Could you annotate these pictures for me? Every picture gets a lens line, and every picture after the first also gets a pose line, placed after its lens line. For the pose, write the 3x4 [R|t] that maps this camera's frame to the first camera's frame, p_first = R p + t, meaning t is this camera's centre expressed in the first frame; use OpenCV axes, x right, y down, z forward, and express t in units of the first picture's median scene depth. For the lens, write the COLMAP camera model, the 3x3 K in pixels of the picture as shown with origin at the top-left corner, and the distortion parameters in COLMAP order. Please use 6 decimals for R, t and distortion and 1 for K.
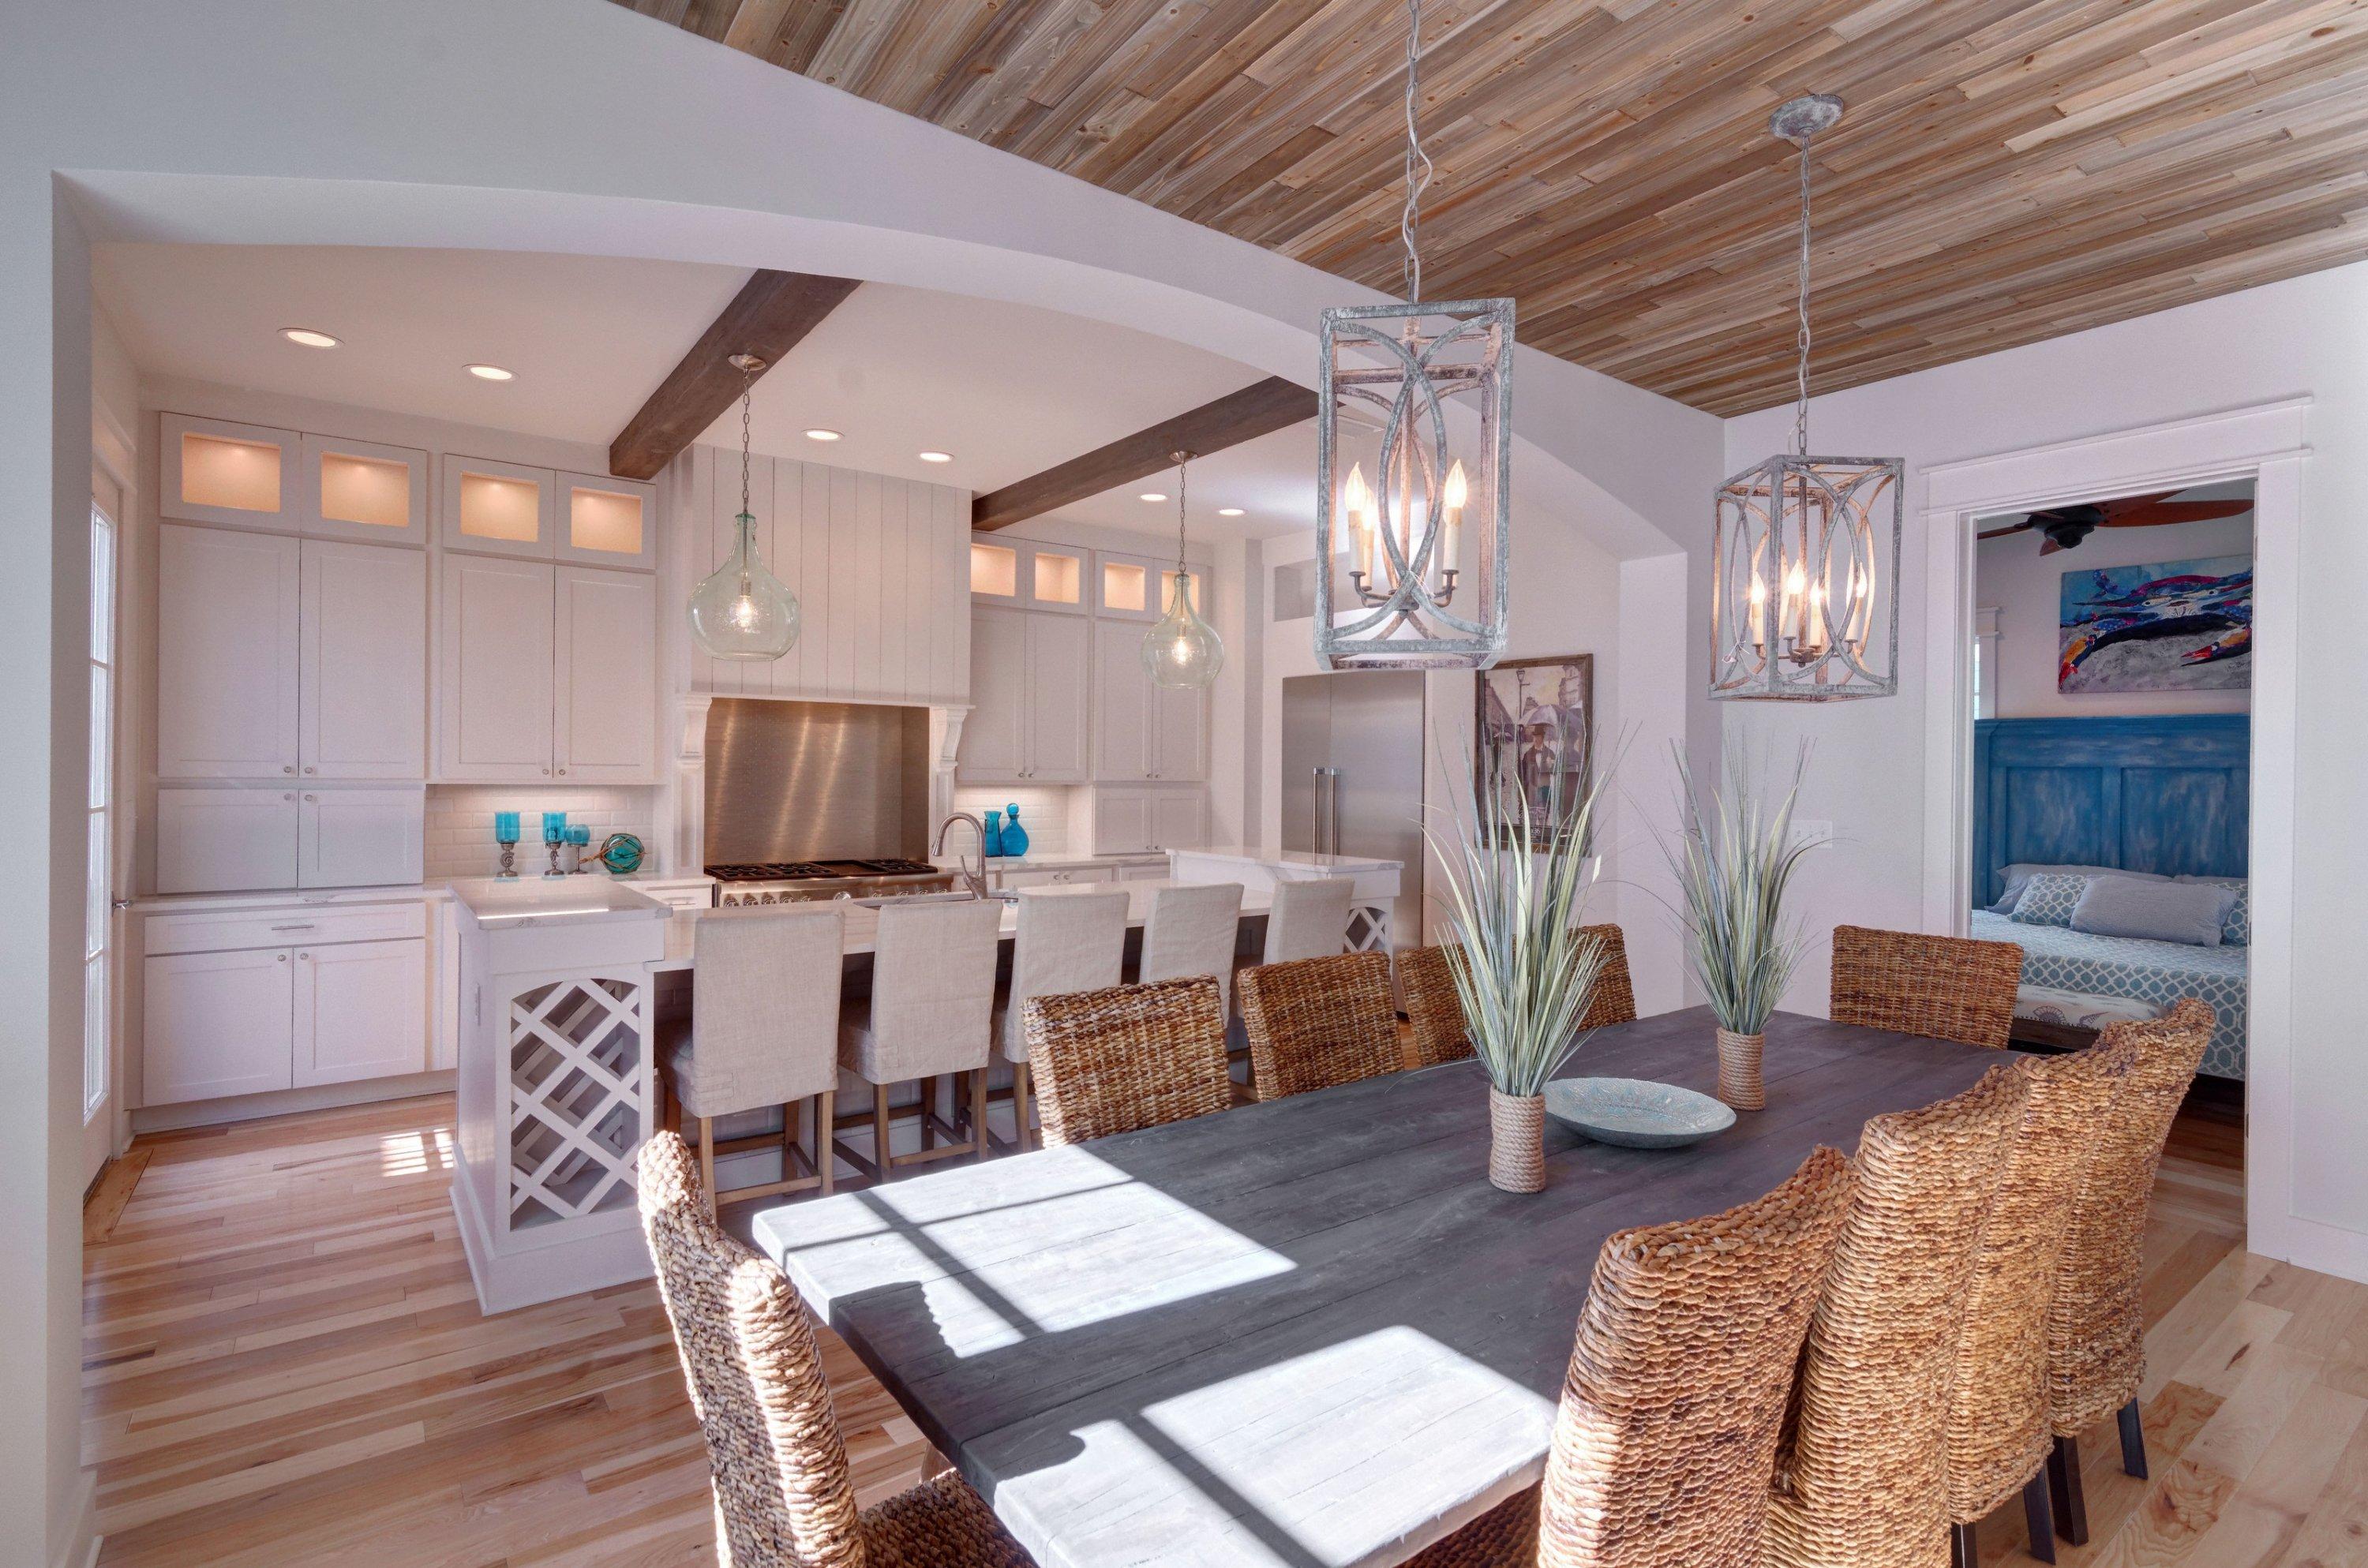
lens RADIAL K [[1127.8, 0, 1184.0], [0, 1127.8, 784.0], [0, 0, 1]] dist [-0.000593, -0.000196]
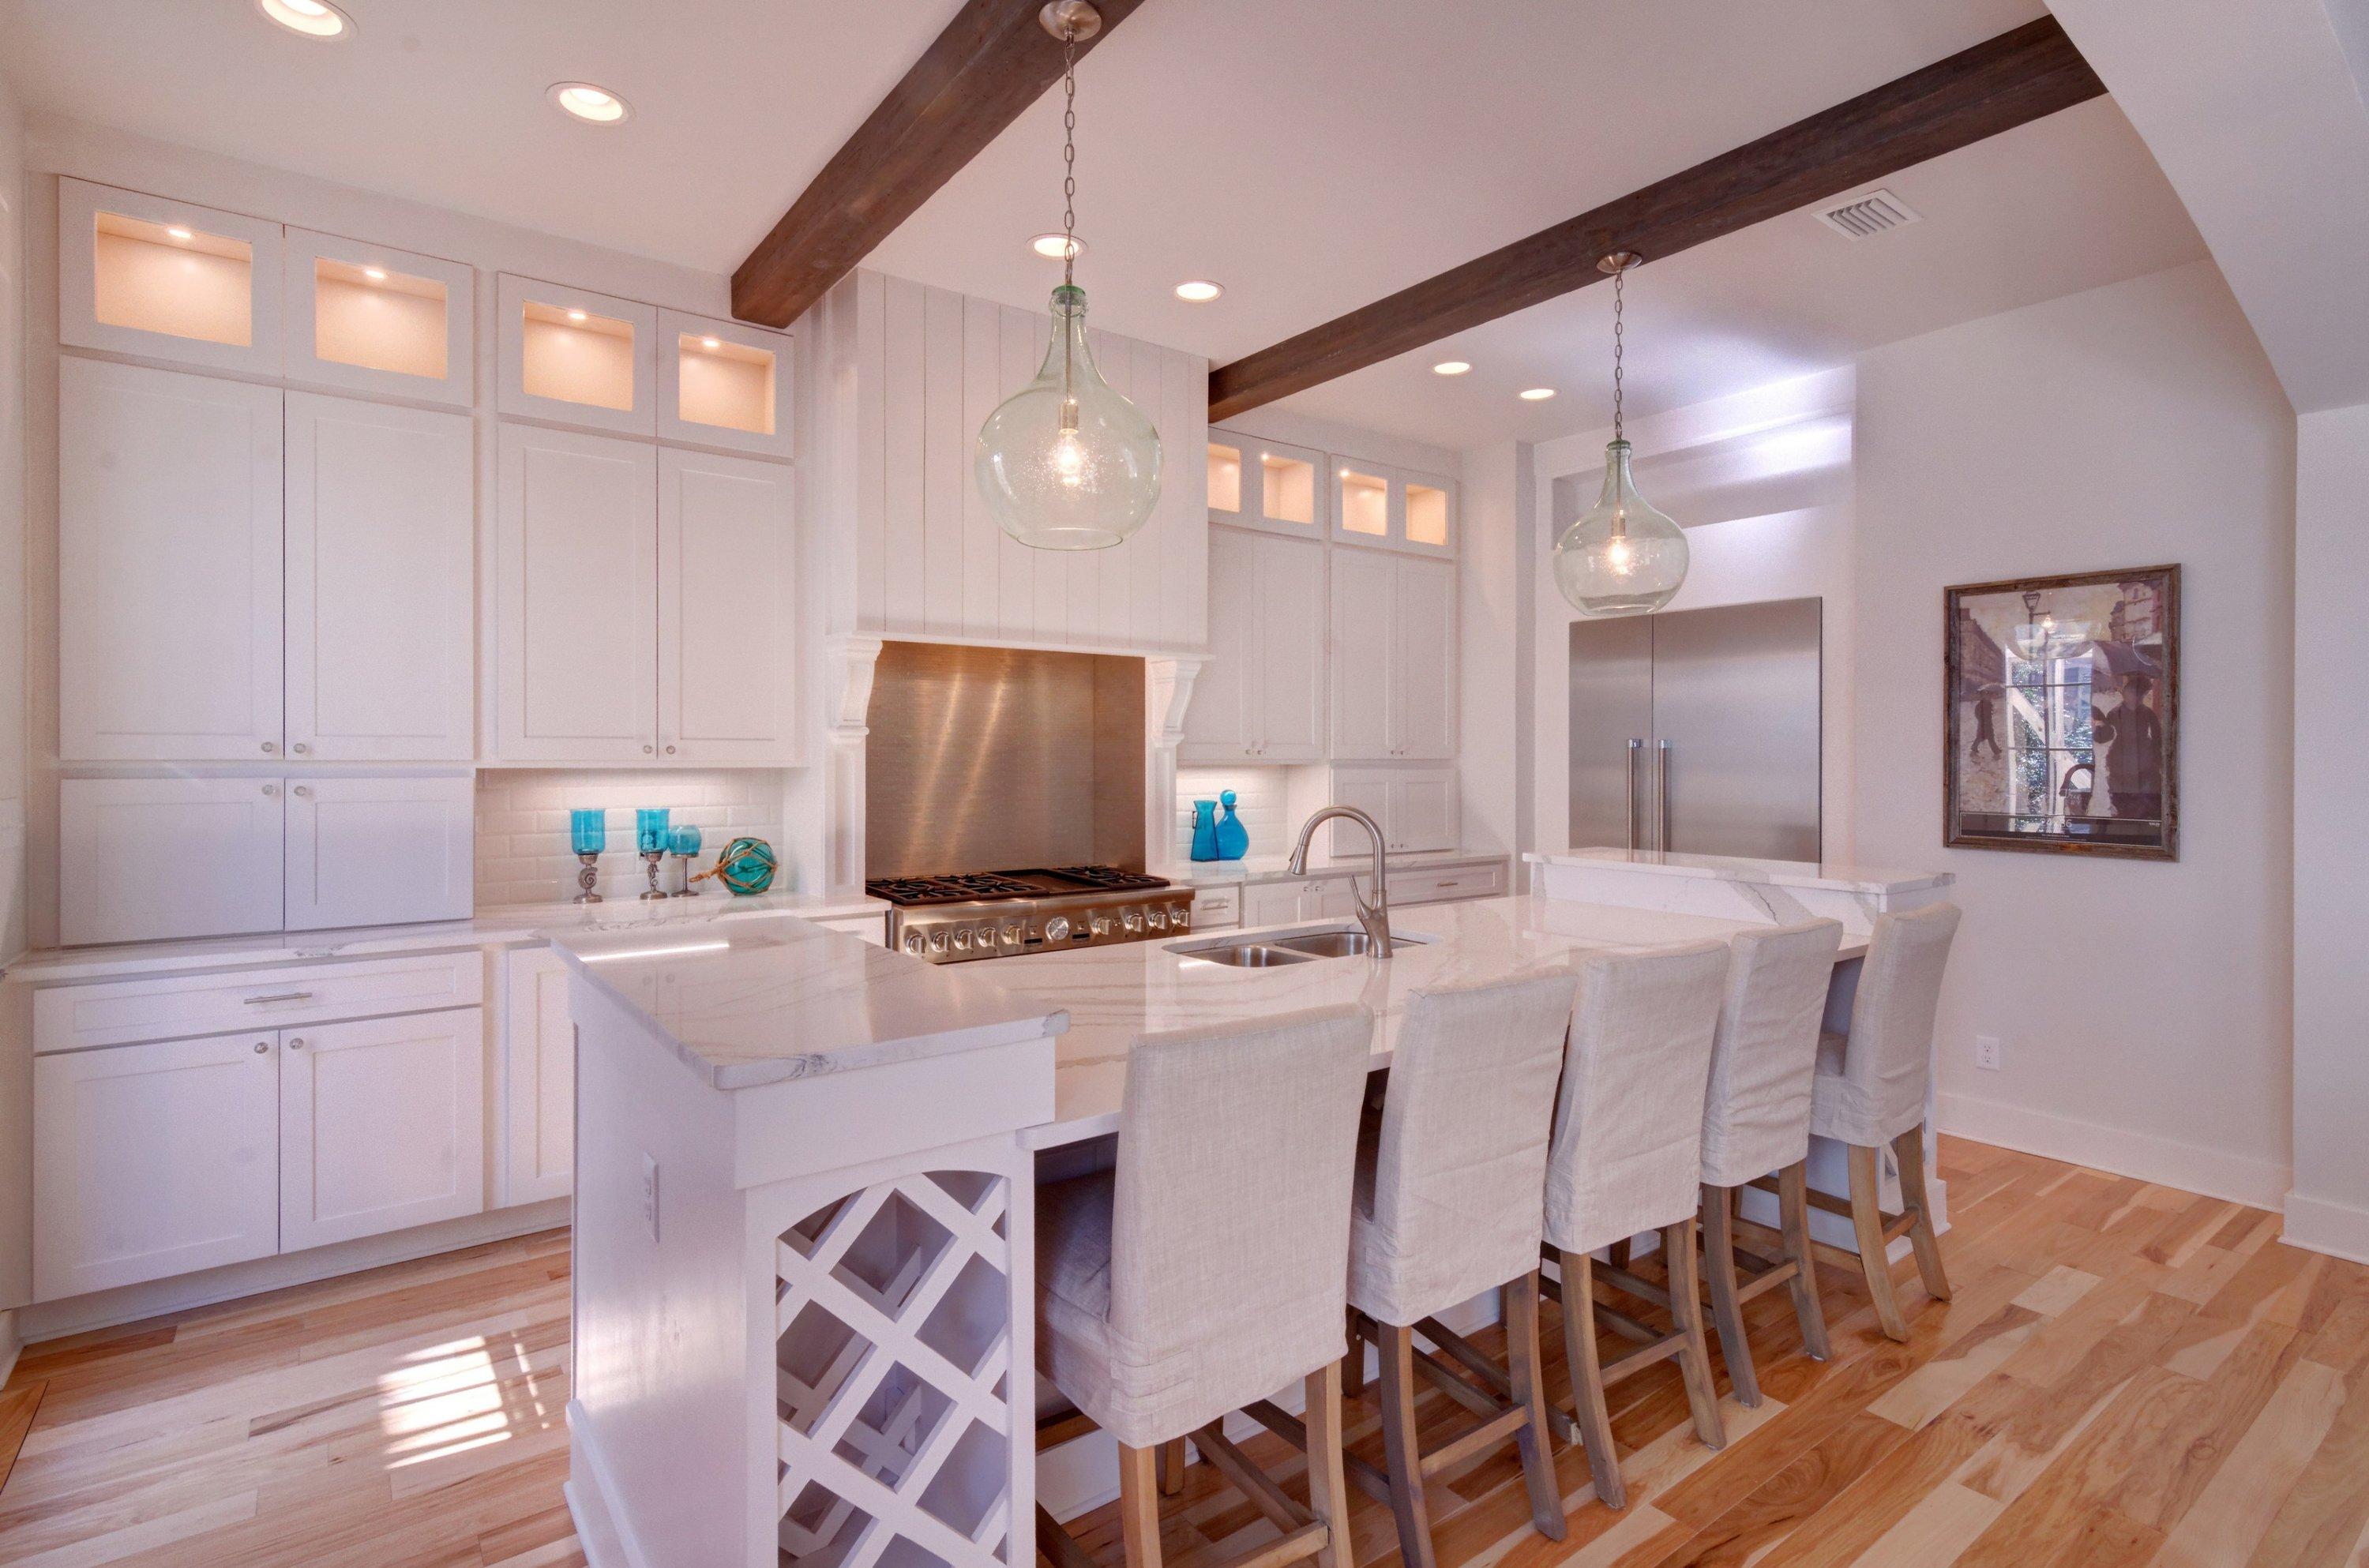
lens RADIAL K [[1153.3, 0, 1181.2], [0, 1153.3, 768.9], [0, 0, 1]] dist [-0.000387, 0.000485]
pose [[0.999966, -0.008258, 0.000565, -0.239599], [0.008258, 0.999966, 0.000809, 0.002977], [-0.000571, -0.000805, 1.000000, 0.298550]]
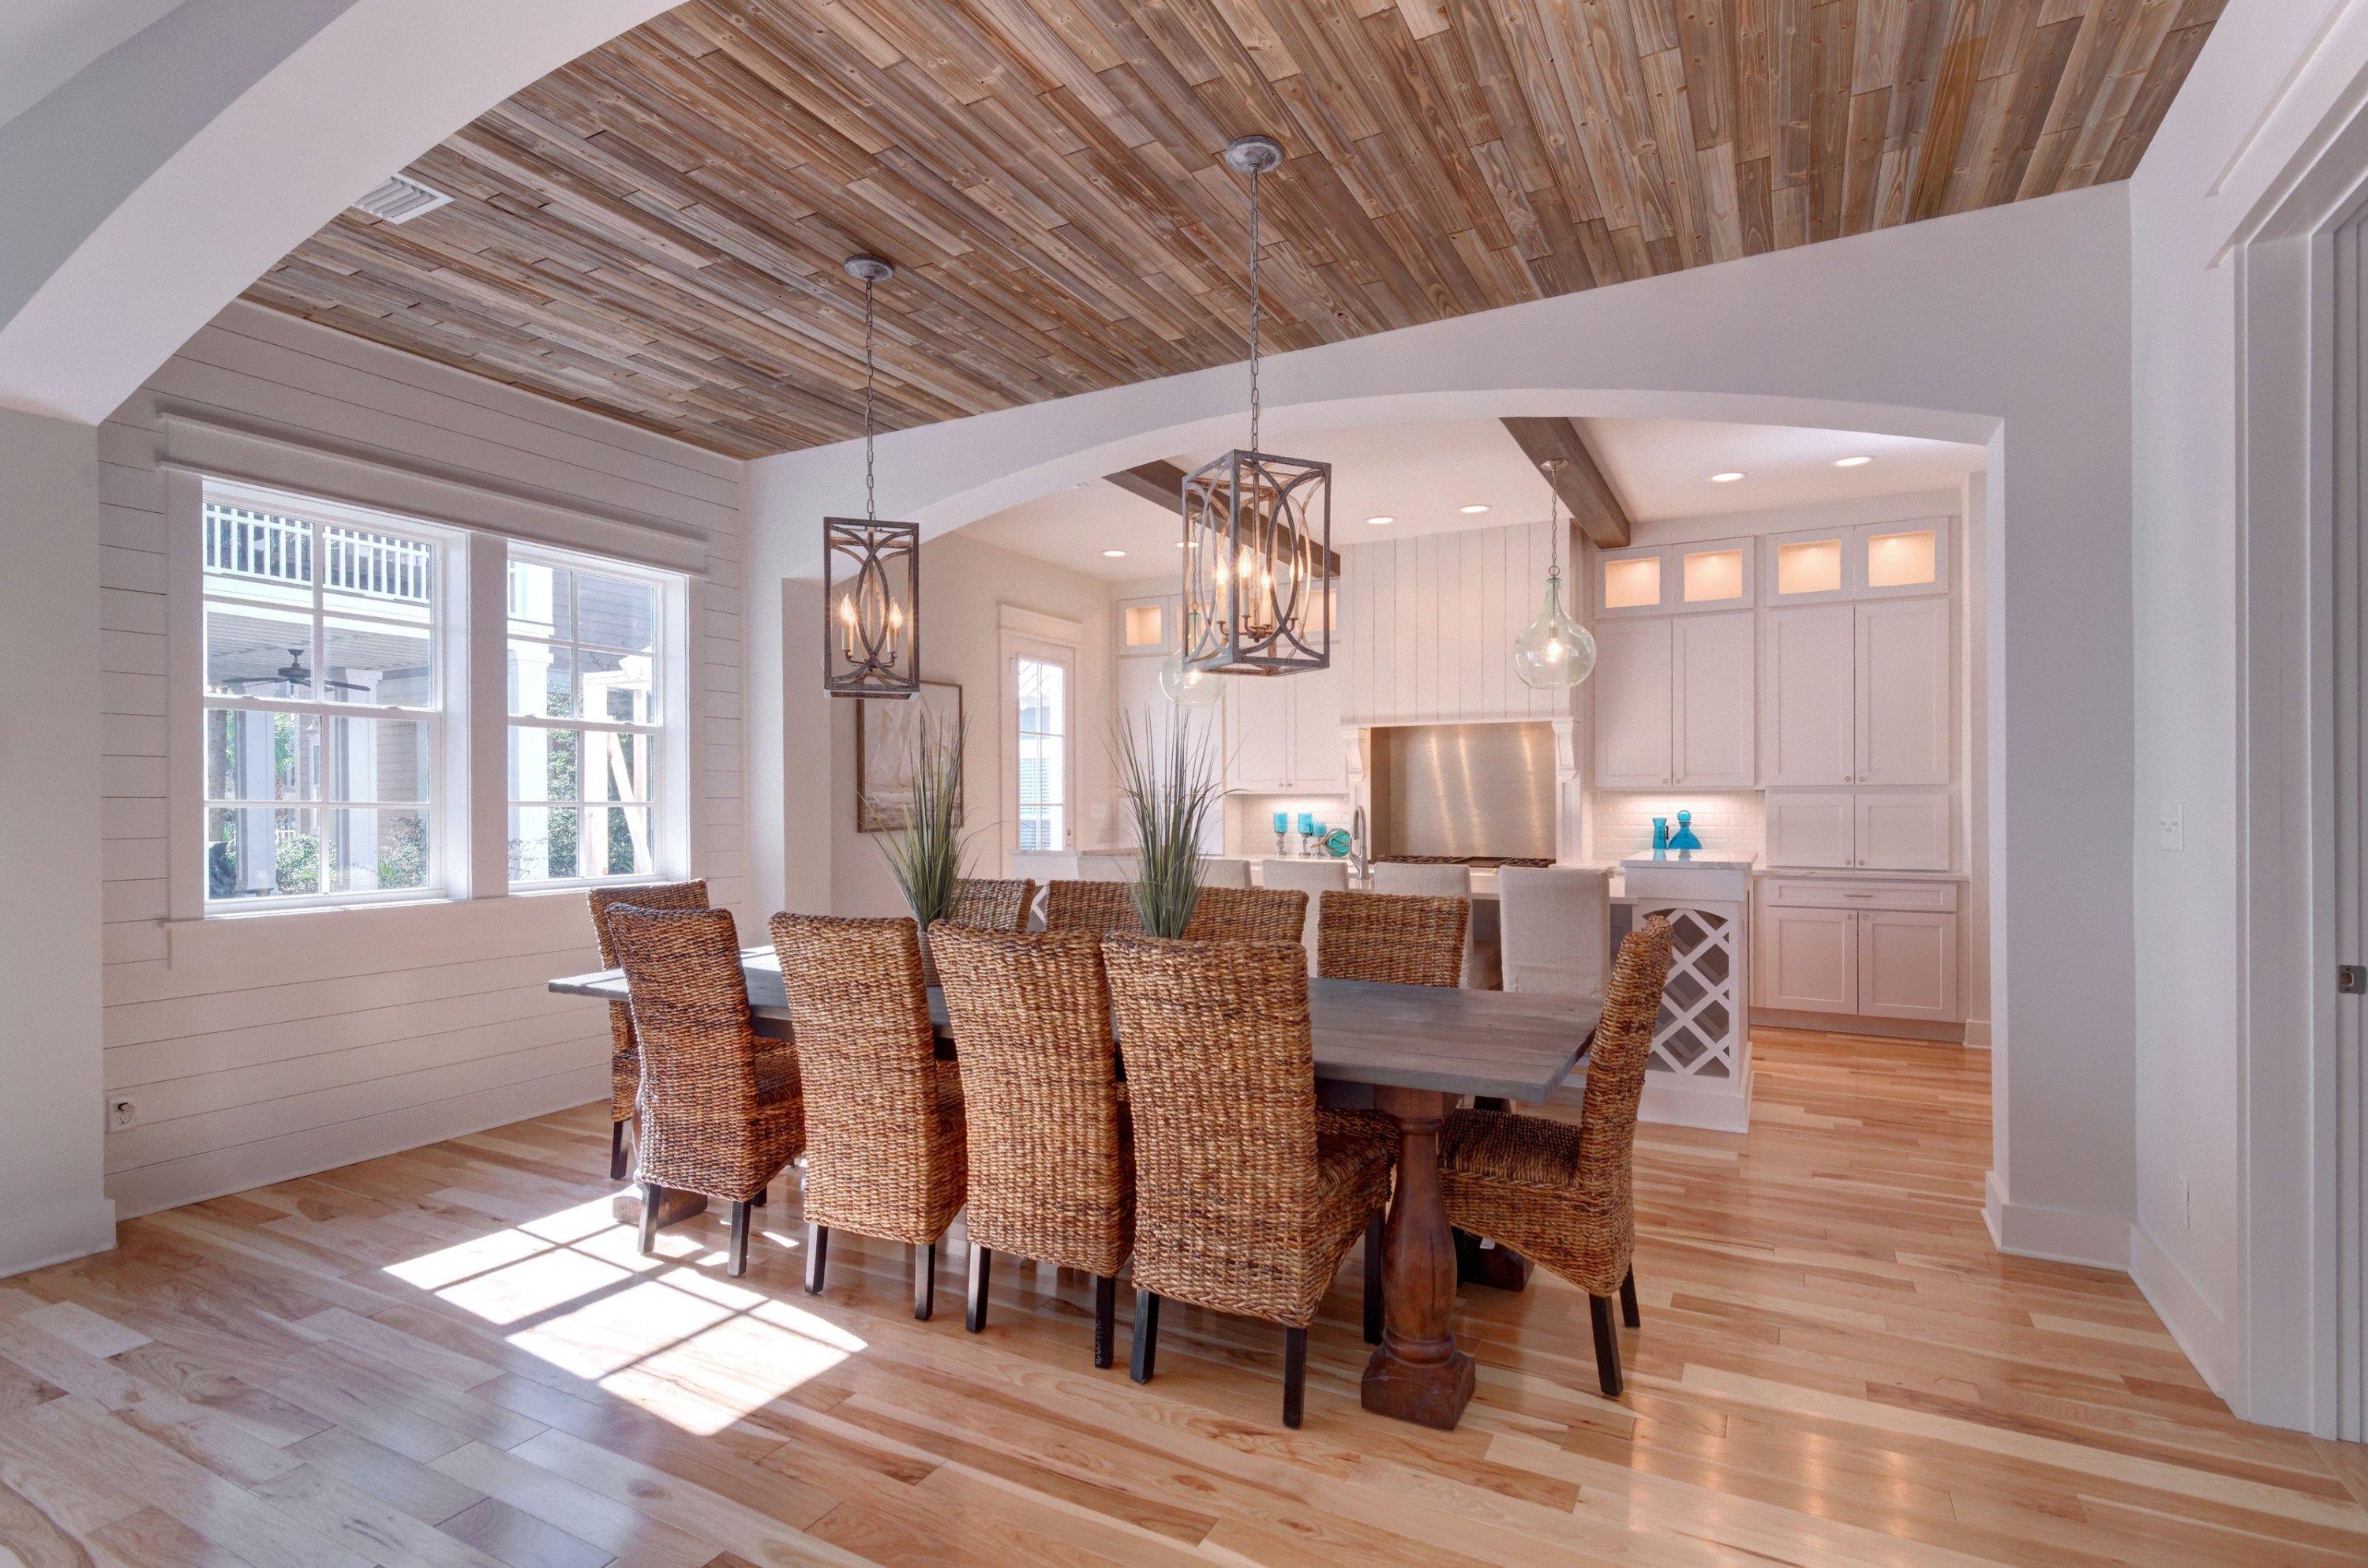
lens RADIAL K [[1152.8, 0, 1180.7], [0, 1152.8, 768.9], [0, 0, 1]] dist [-0.000387, 0.000485]
pose [[0.428224, -0.038511, -0.902852, 0.737972], [-0.001060, 0.999069, -0.043118, 0.032733], [0.903672, 0.019421, 0.427784, 0.221223]]
